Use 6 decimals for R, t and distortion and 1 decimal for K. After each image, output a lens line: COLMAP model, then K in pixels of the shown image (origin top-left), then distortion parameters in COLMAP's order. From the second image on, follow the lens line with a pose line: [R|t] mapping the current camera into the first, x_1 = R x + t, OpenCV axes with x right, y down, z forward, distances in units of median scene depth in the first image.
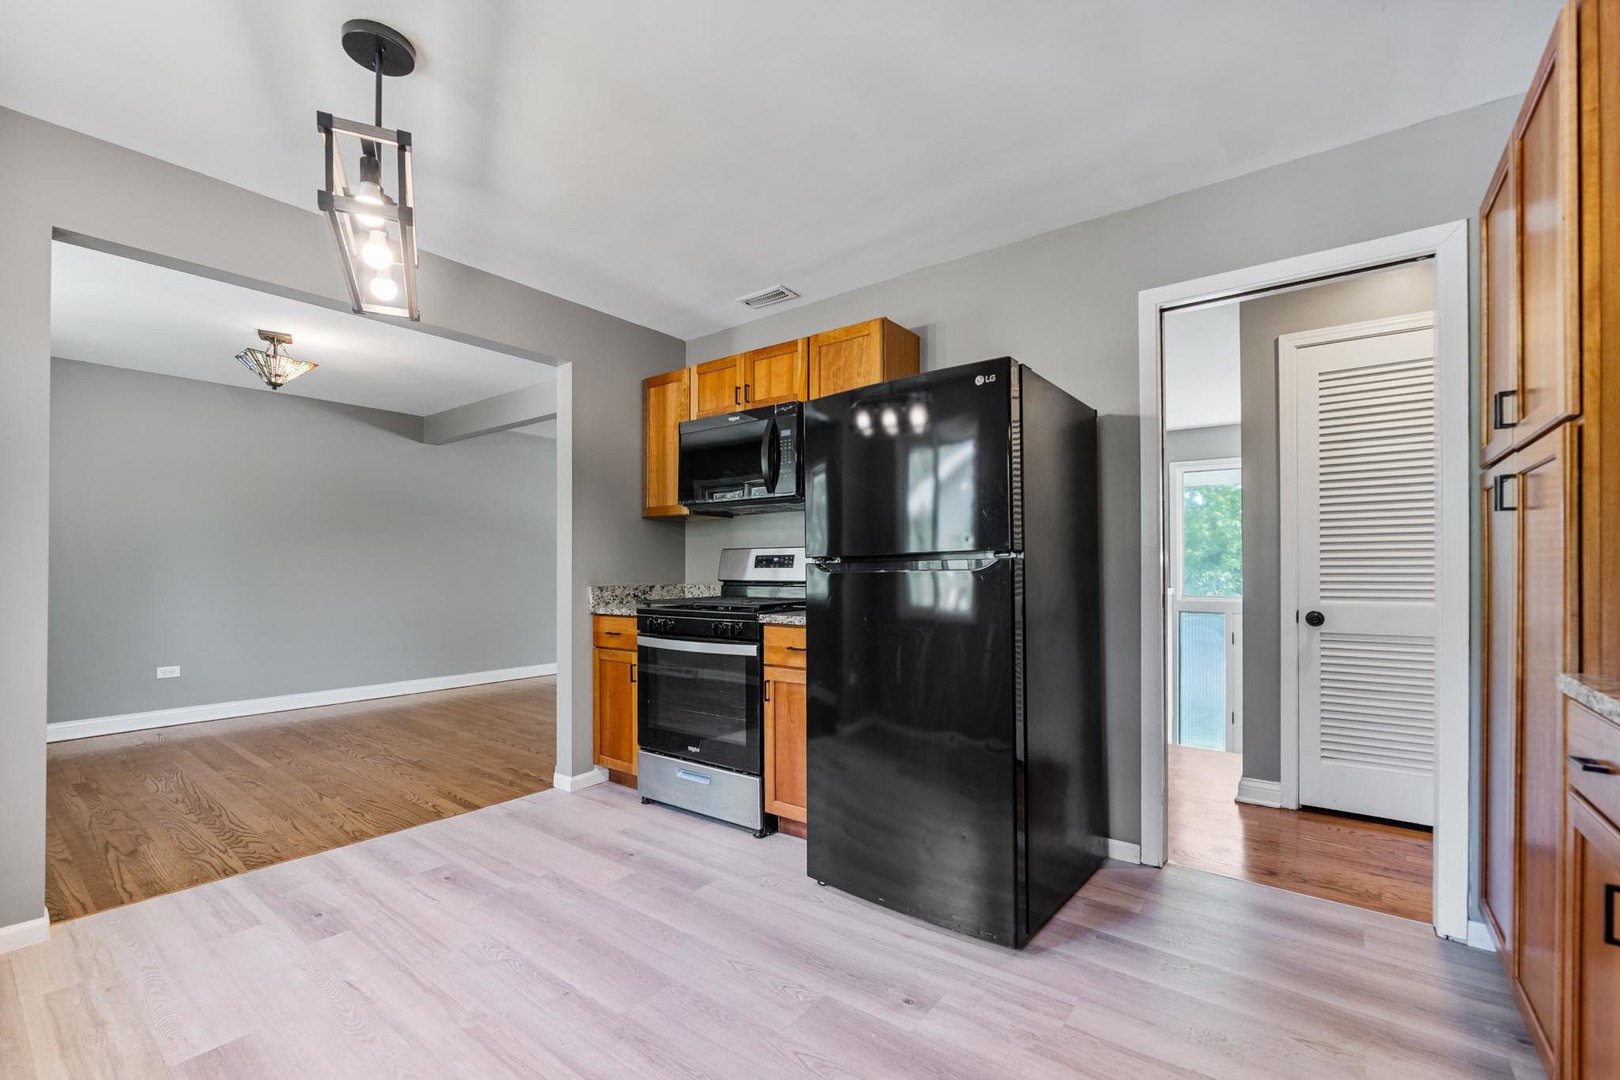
lens RADIAL K [[694.2, 0, 812.8], [0, 694.2, 564.1], [0, 0, 1]] dist [-0.010777, 0.000072]
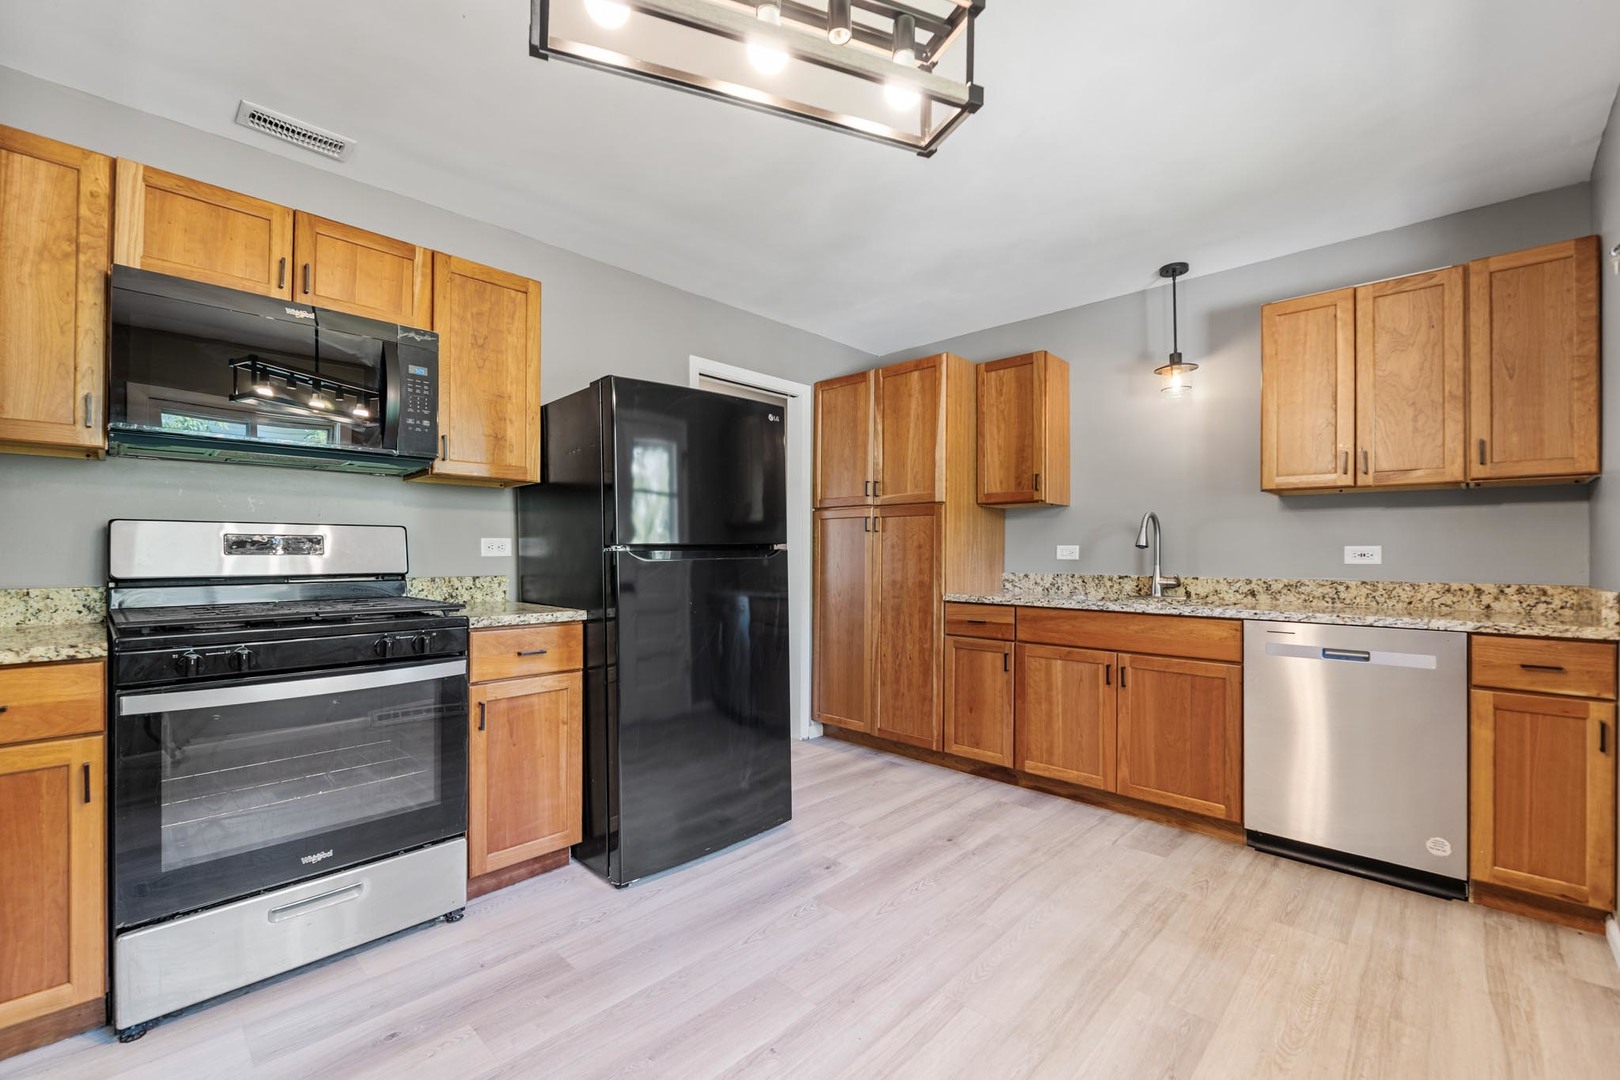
lens RADIAL K [[676.0, 0, 811.5], [0, 676.0, 552.5], [0, 0, 1]] dist [-0.000830, -0.000038]
pose [[0.116312, 0.002892, 0.993209, -0.824423], [-0.008311, 0.999964, -0.001939, 0.000679], [-0.993178, -0.008029, 0.116332, 0.594107]]
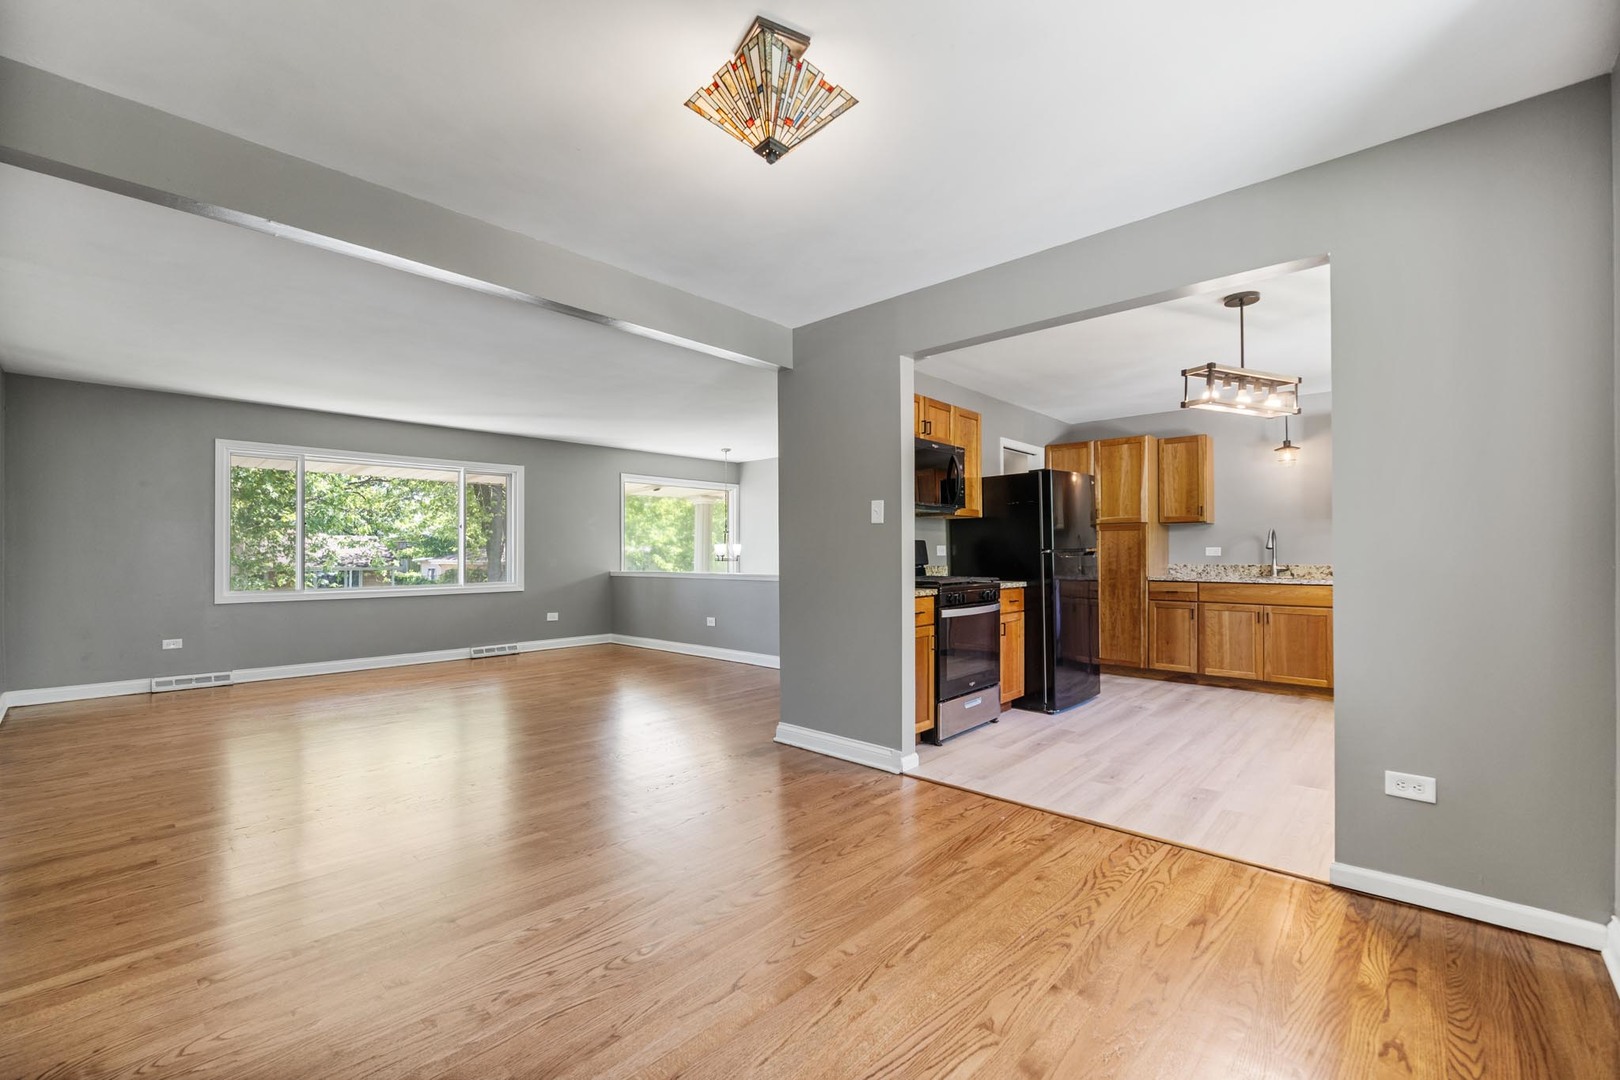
lens RADIAL K [[681.8, 0, 807.1], [0, 681.8, 551.5], [0, 0, 1]] dist [-0.010702, 0.000541]
pose [[0.095539, 0.001740, 0.995424, -1.853072], [-0.003176, 0.999994, -0.001443, 0.001131], [-0.995421, -0.003024, 0.095544, 1.406506]]
